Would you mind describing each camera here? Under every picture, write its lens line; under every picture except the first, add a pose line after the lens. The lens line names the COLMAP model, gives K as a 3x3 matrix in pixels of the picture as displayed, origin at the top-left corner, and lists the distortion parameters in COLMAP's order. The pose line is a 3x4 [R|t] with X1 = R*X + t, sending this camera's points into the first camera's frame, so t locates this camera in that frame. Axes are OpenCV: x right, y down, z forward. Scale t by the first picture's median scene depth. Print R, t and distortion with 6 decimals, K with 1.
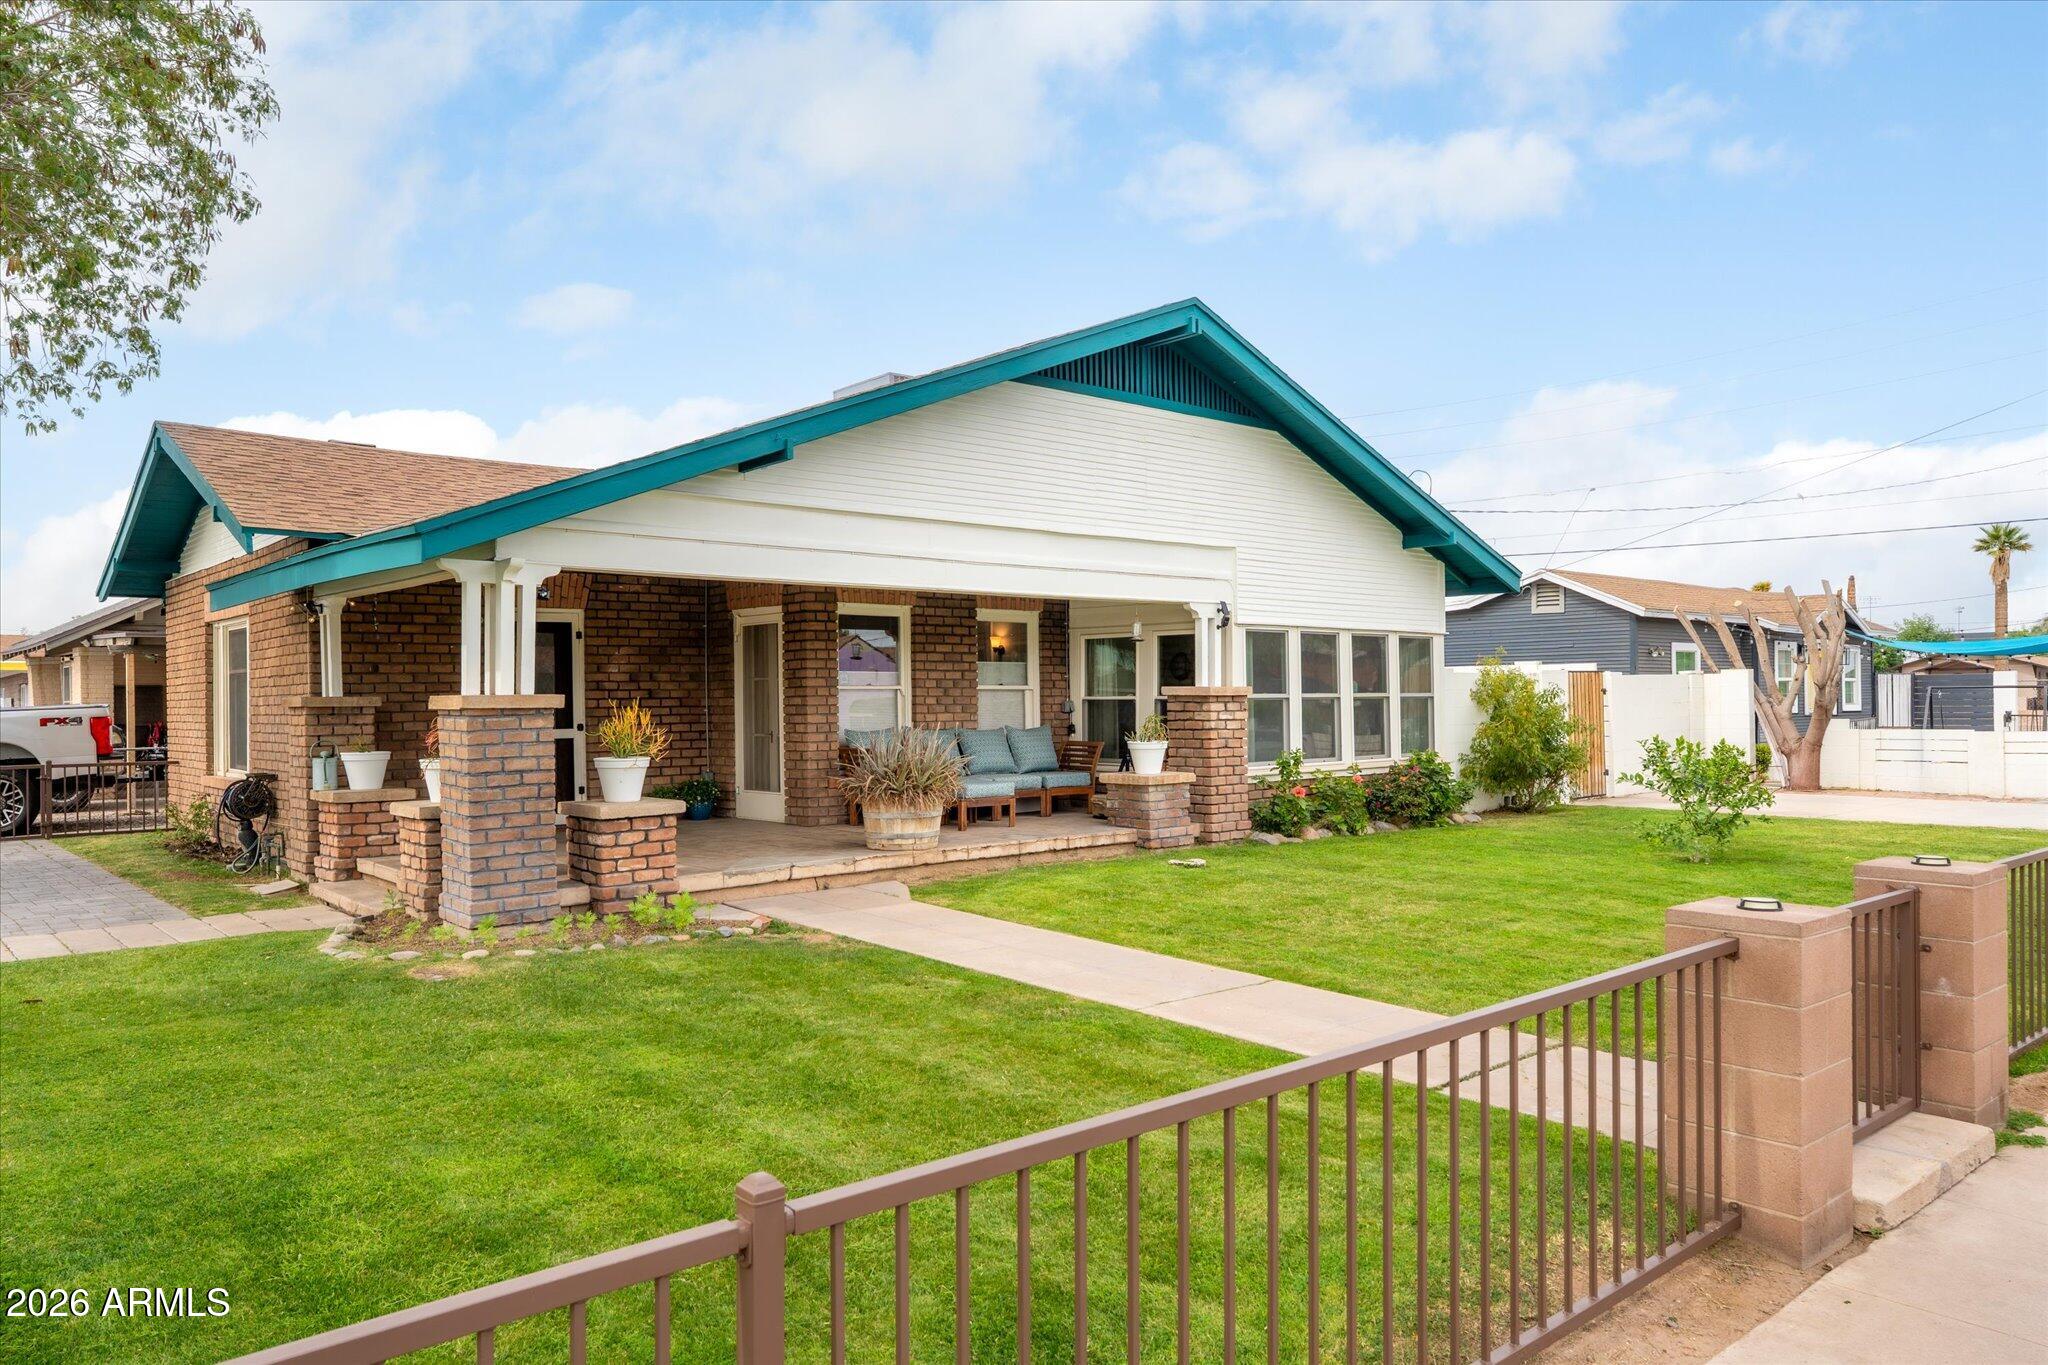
lens RADIAL K [[1393.9, 0, 1038.1], [0, 1393.9, 677.7], [0, 0, 1]] dist [-0.022833, -0.003498]
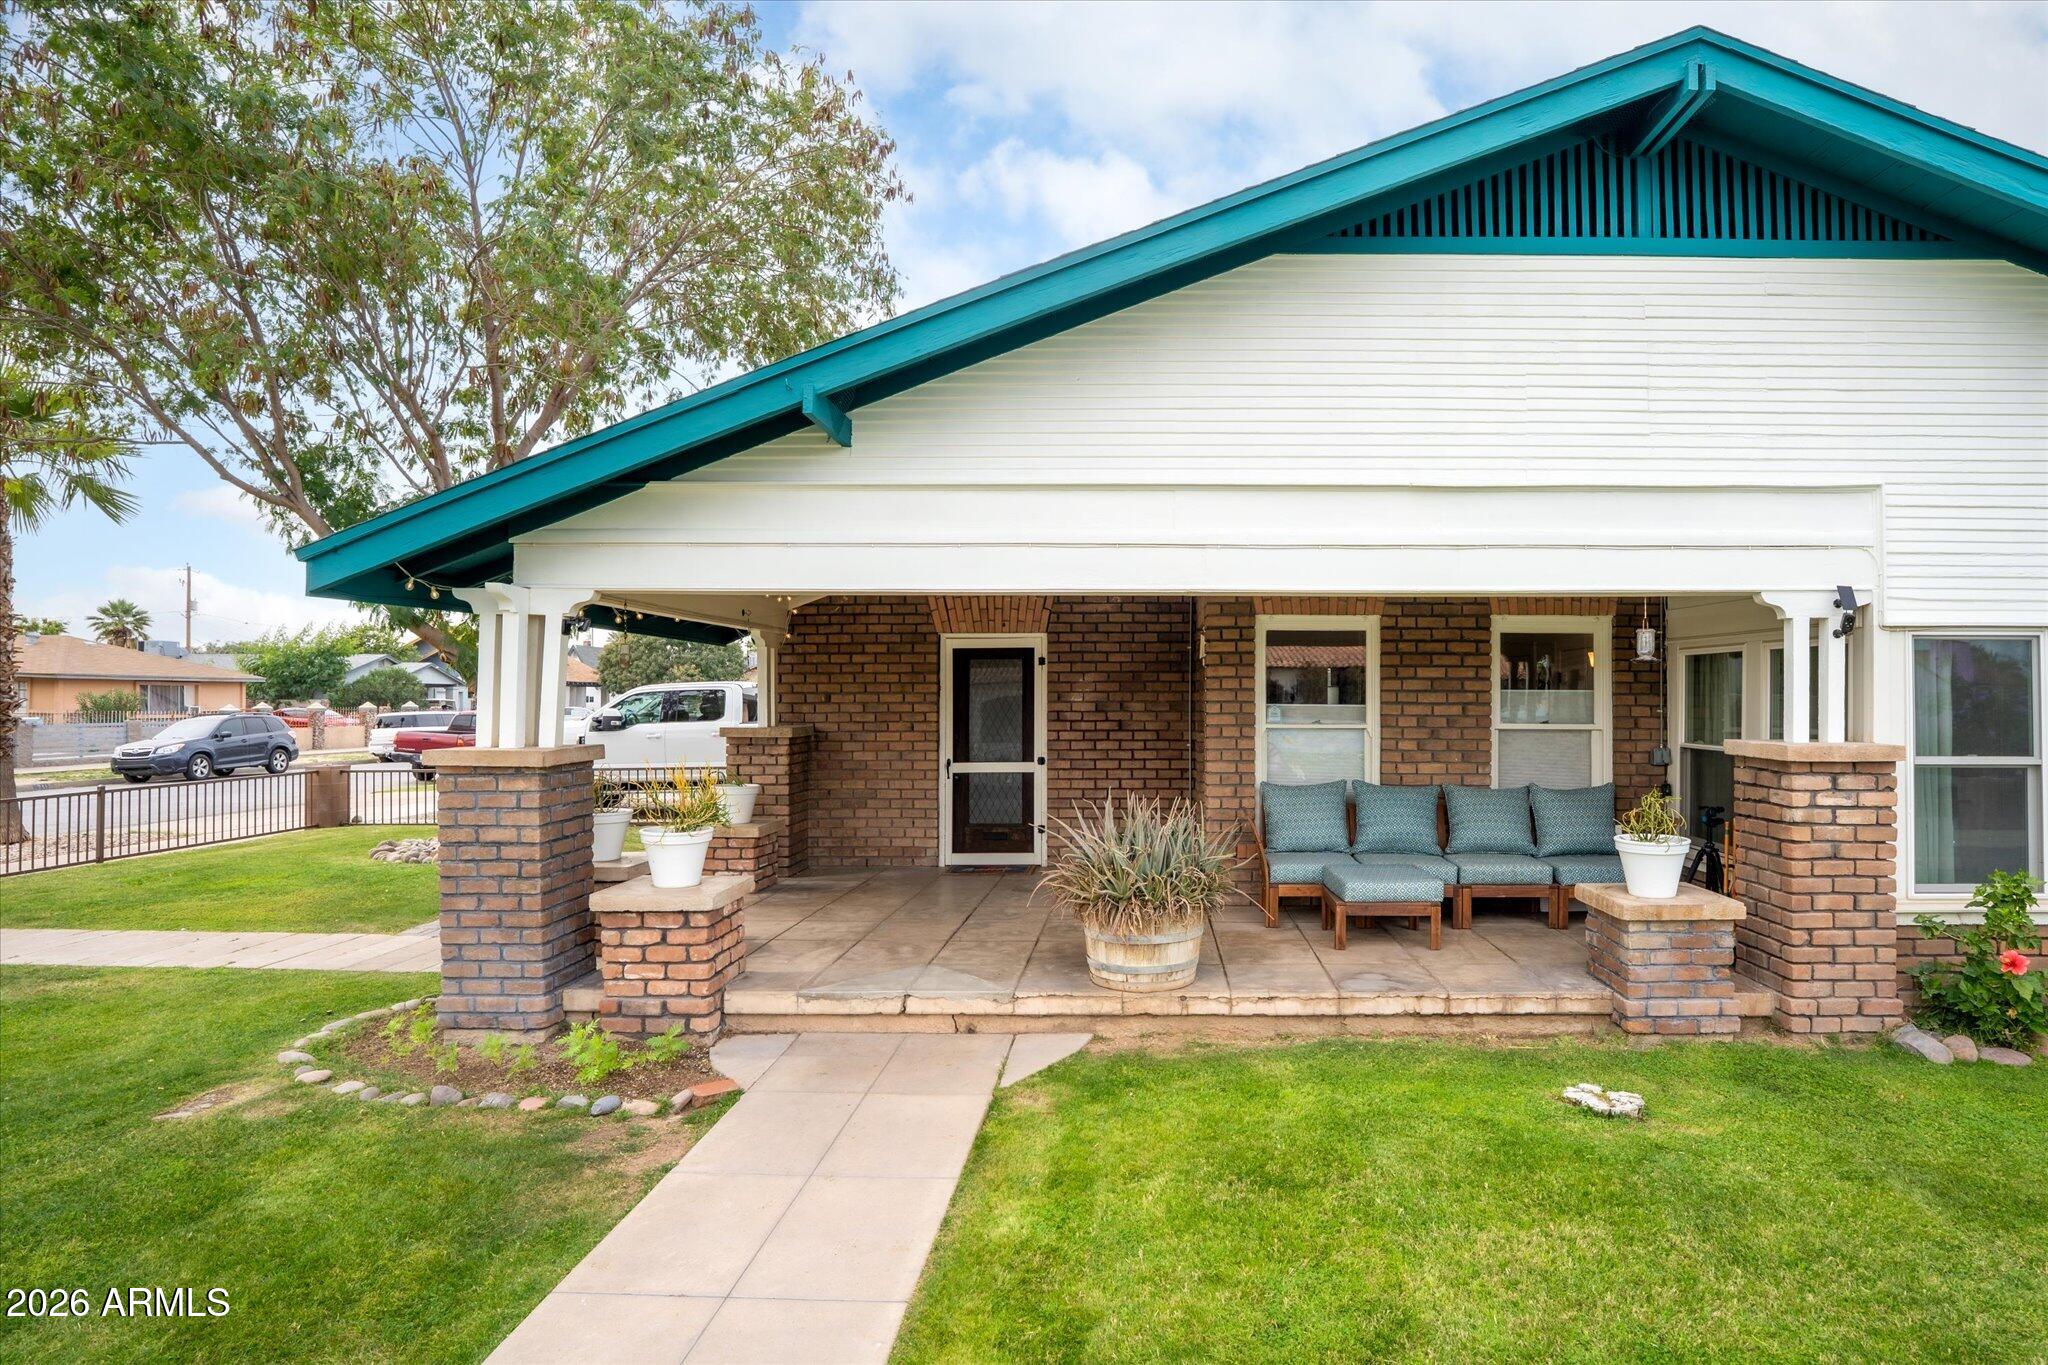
lens RADIAL K [[1108.1, 0, 1133.2], [0, 1108.1, 674.2], [0, 0, 1]] dist [-0.045081, 0.008008]
pose [[0.737576, -0.003352, -0.675256, 0.218600], [-0.000074, 0.999987, -0.005046, -0.018672], [0.675265, 0.003772, 0.737566, 0.509443]]
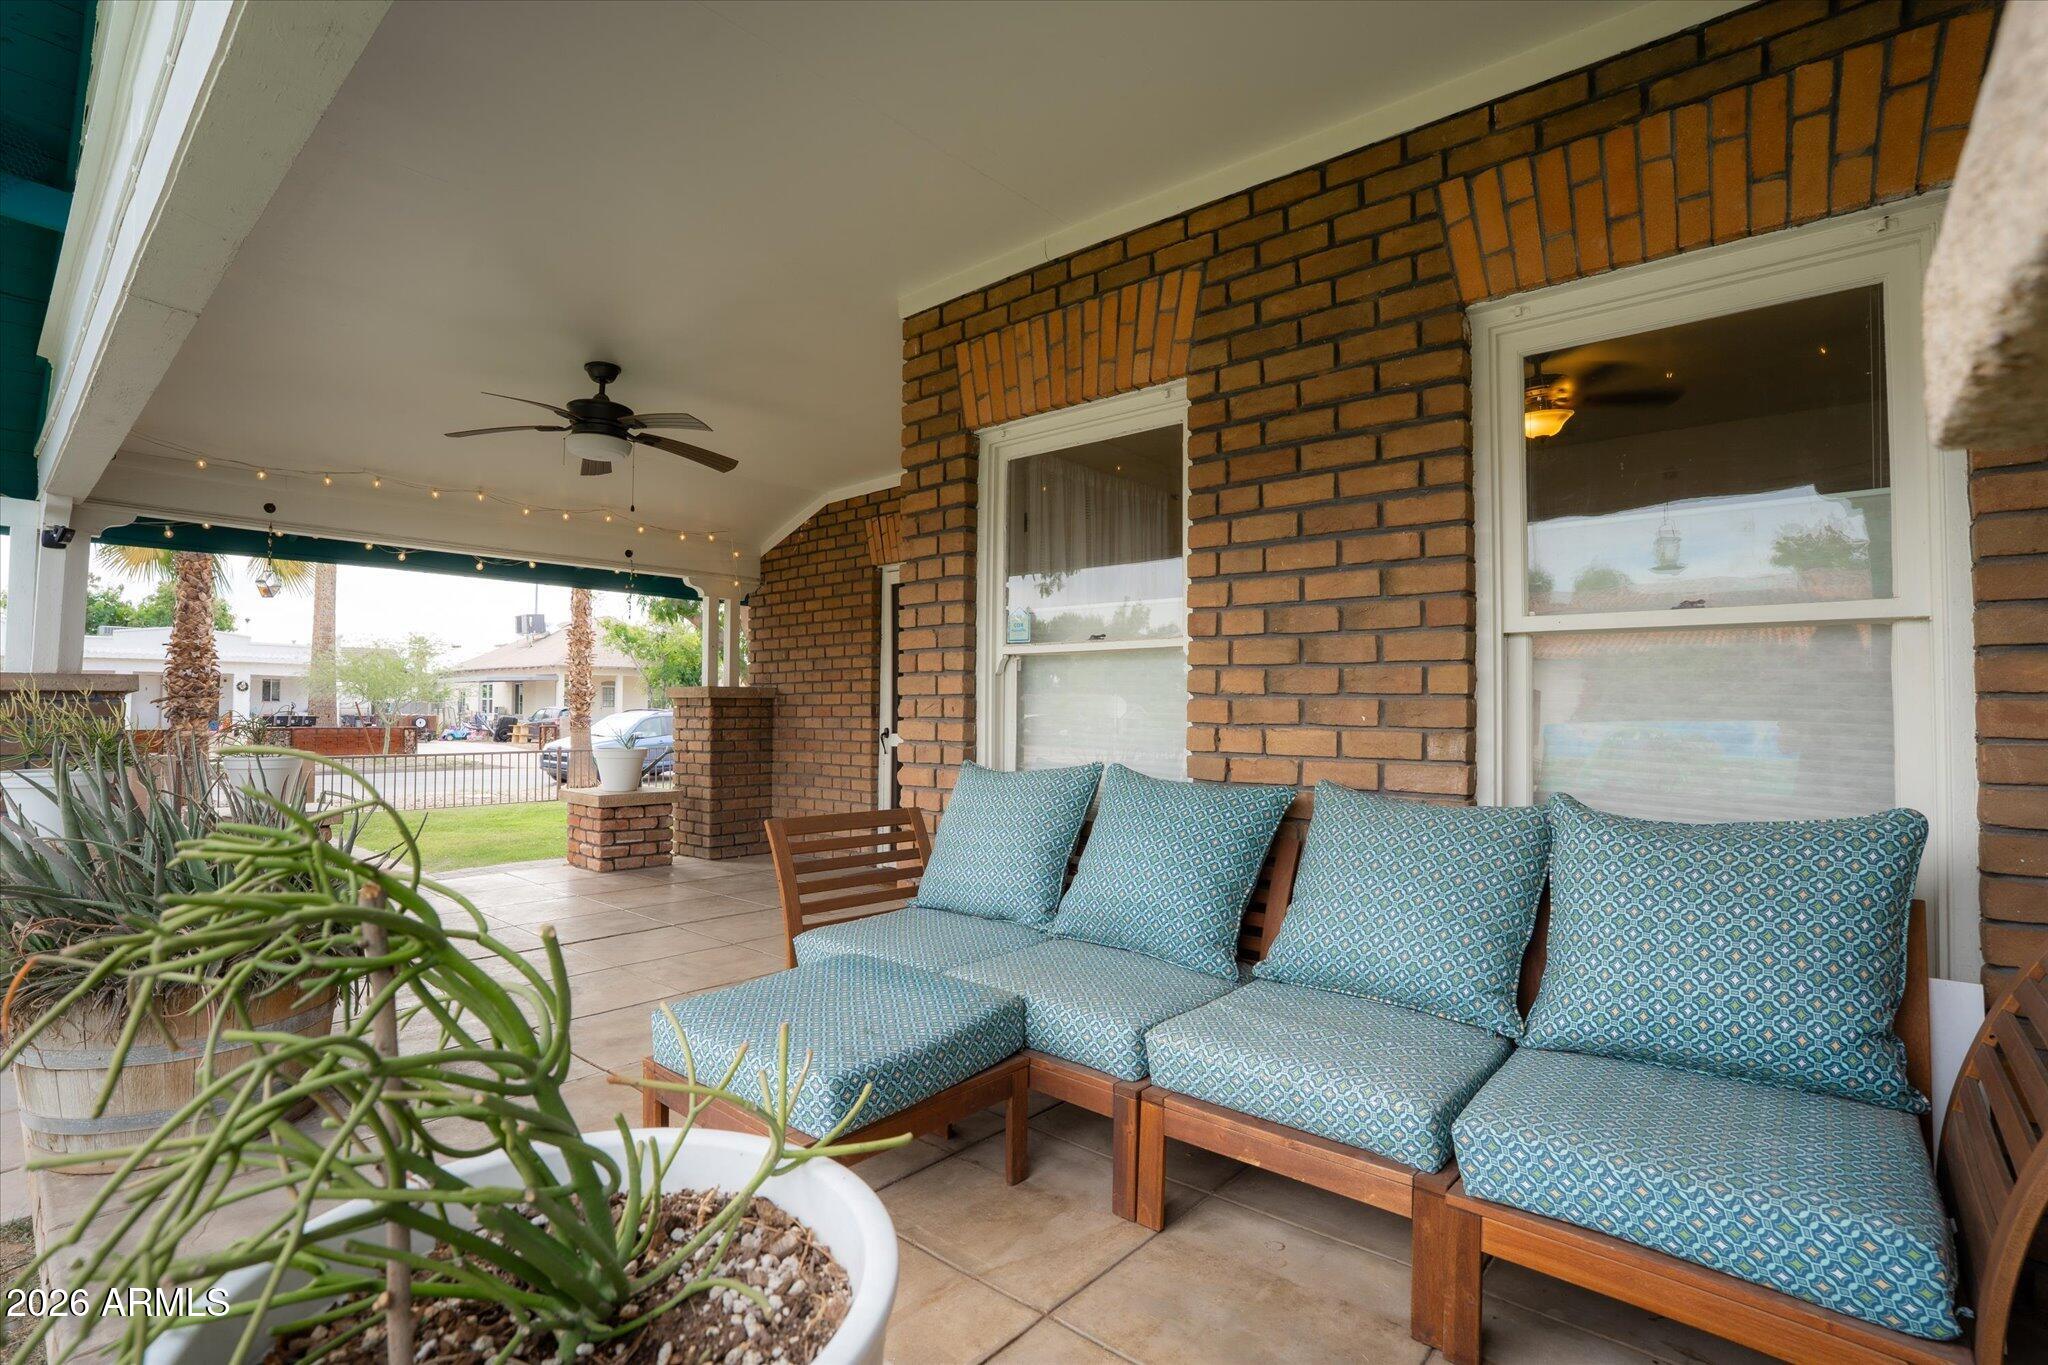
lens RADIAL K [[956.8, 0, 1006.1], [0, 956.8, 670.6], [0, 0, 1]] dist [-0.033390, 0.004111]
pose [[0.109201, -0.032037, -0.993503, 0.120278], [0.007397, 0.999479, -0.031417, 0.021230], [0.993992, -0.003918, 0.109381, 0.987858]]
